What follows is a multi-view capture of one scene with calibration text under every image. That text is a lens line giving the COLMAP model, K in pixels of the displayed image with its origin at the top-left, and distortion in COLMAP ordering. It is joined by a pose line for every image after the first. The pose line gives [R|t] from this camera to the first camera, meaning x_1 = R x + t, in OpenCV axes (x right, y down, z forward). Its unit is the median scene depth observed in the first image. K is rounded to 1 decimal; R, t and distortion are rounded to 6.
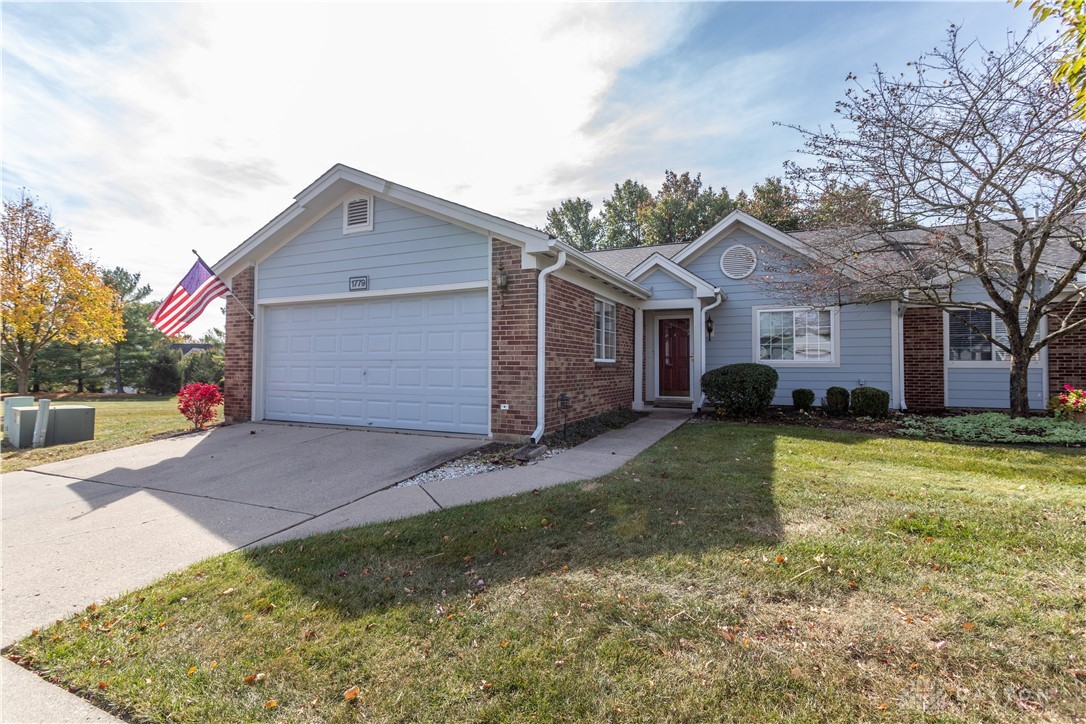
lens RADIAL K [[510.5, 0, 547.7], [0, 510.5, 361.8], [0, 0, 1]] dist [0.000768, 0.000377]
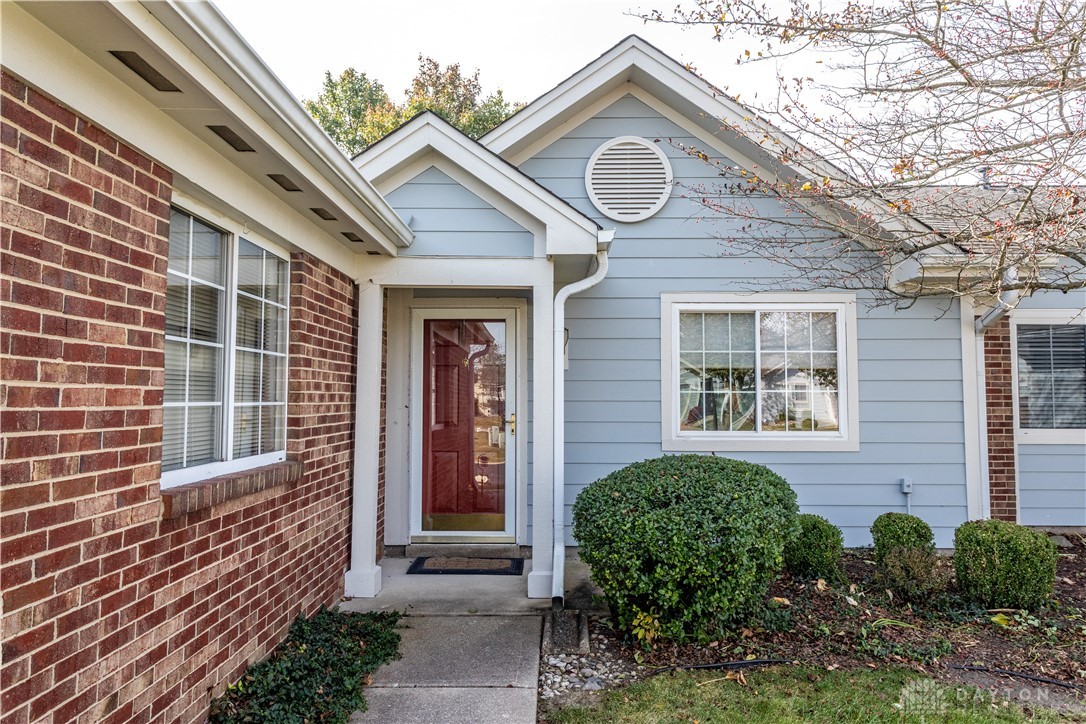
lens RADIAL K [[791.5, 0, 537.2], [0, 791.5, 351.2], [0, 0, 1]] dist [0.007849, 0.006359]
pose [[0.923476, 0.026040, 0.382772, 0.083930], [-0.006096, 0.998564, -0.053227, -0.033241], [-0.383608, 0.046821, 0.922308, 0.492670]]
